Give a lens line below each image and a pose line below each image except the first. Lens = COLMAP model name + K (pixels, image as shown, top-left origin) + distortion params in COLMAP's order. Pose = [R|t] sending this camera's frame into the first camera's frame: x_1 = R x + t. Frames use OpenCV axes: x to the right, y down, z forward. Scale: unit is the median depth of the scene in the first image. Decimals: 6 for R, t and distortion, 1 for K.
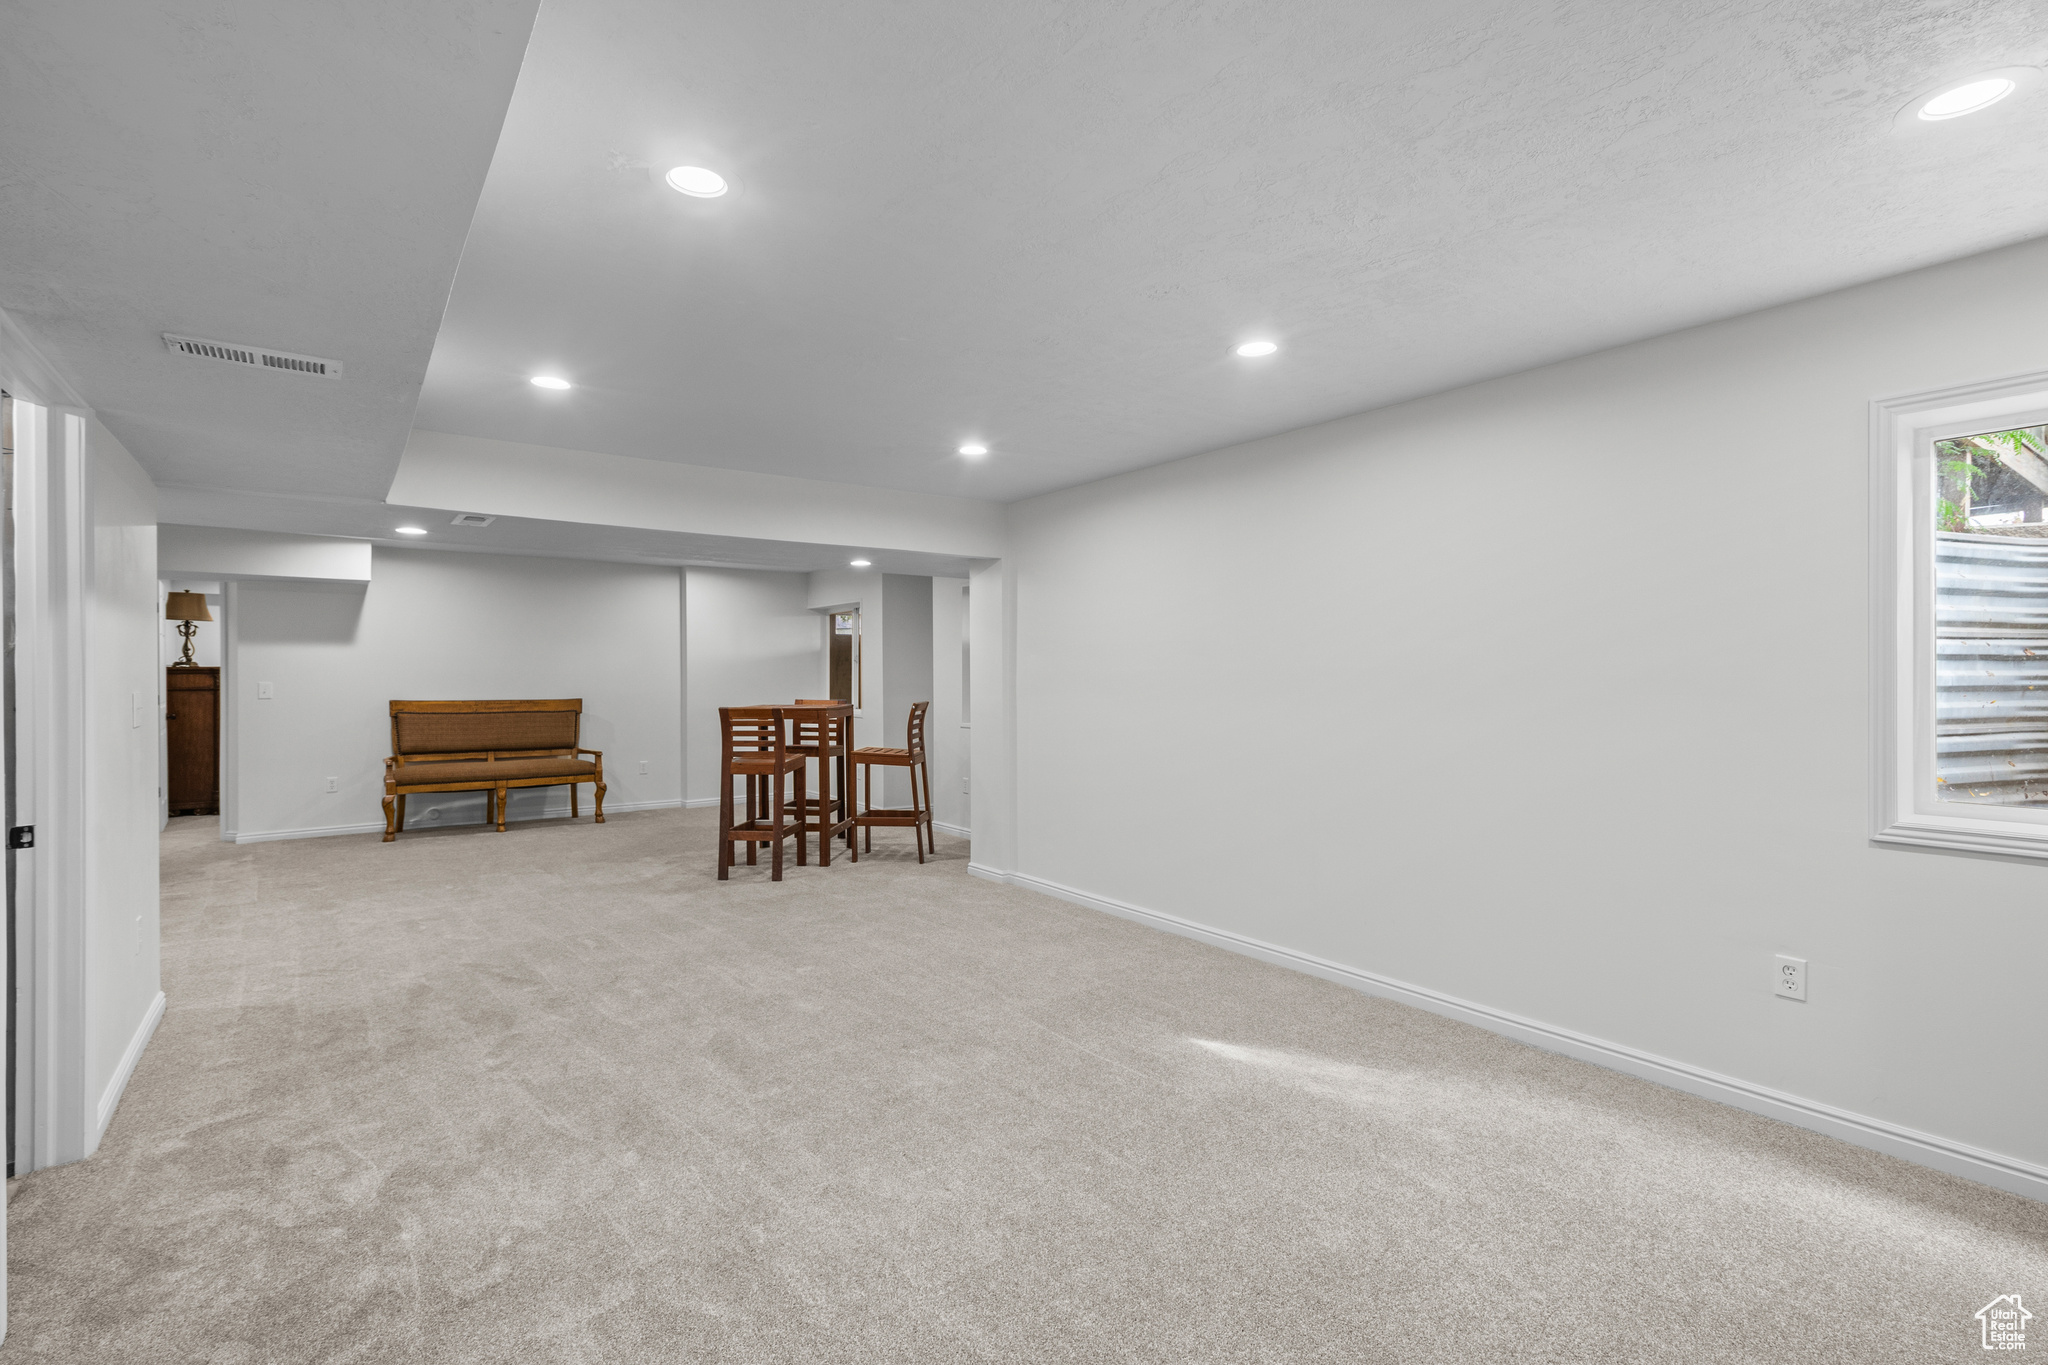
lens RADIAL K [[941.0, 0, 1024.0], [0, 941.0, 682.5], [0, 0, 1]] dist [-0.001287, 0.000202]
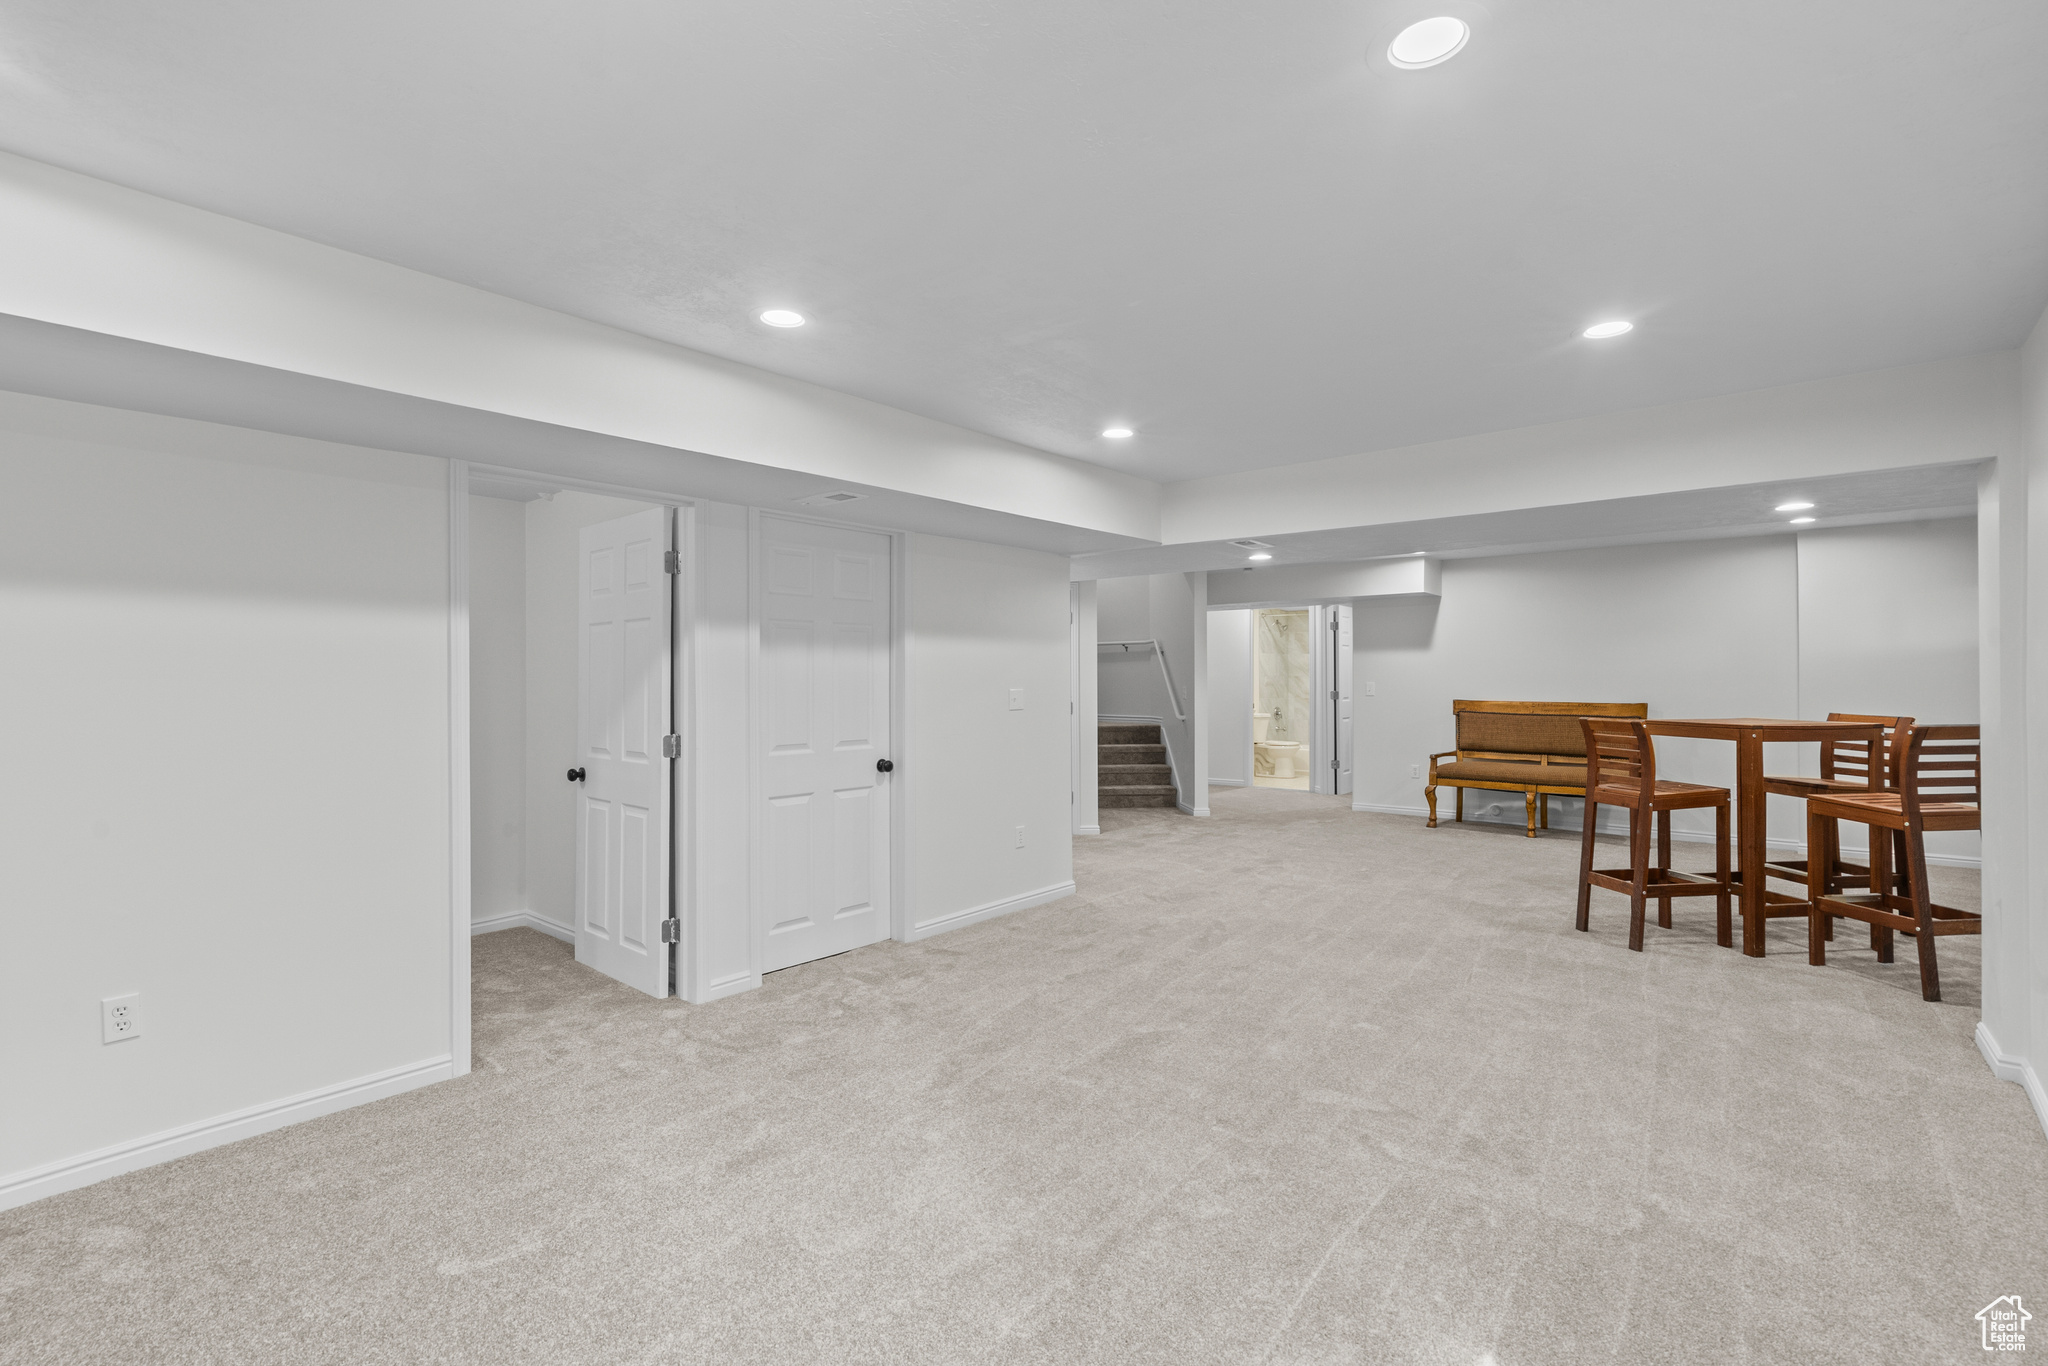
lens RADIAL K [[941.0, 0, 1024.0], [0, 941.0, 683.0], [0, 0, 1]] dist [-0.001287, 0.000202]
pose [[0.229045, 0.007639, -0.973386, 0.288013], [-0.006982, 0.999956, 0.006205, -0.003834], [0.973391, 0.005375, 0.229089, 0.280650]]
